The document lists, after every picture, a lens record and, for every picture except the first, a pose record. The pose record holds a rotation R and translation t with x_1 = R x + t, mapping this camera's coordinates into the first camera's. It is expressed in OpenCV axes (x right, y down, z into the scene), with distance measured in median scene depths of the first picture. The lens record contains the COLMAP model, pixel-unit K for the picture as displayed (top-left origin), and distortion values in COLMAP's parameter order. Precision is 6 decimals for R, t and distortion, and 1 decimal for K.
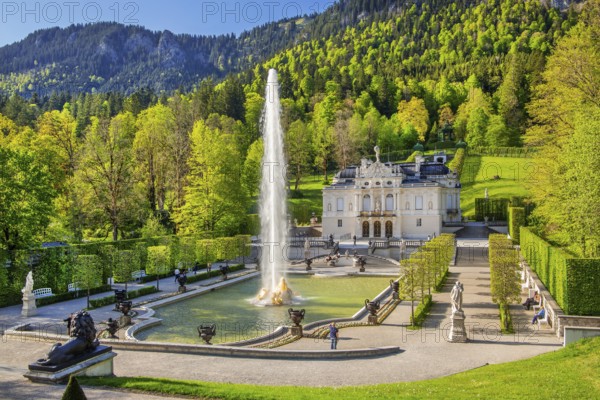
lens RADIAL K [[538.8, 0, 287.6], [0, 538.8, 233.2], [0, 0, 1]] dist [-0.008760, -0.003724]
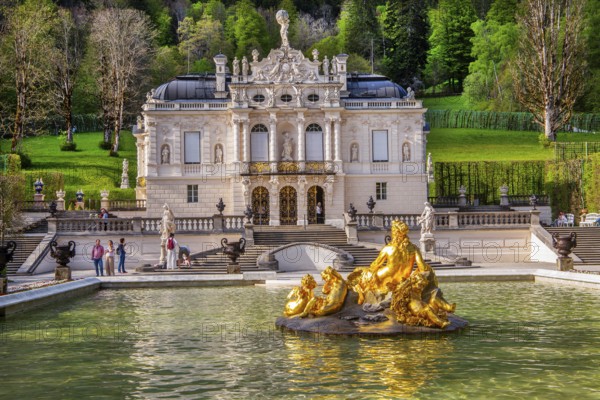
lens RADIAL K [[958.6, 0, 316.1], [0, 958.6, 199.2], [0, 0, 1]] dist [0.194210, 0.037545]
pose [[0.921577, 0.021792, 0.387583, -0.040227], [0.014616, 0.995767, -0.090741, 0.021937], [-0.387920, 0.089289, 0.917358, 0.126519]]
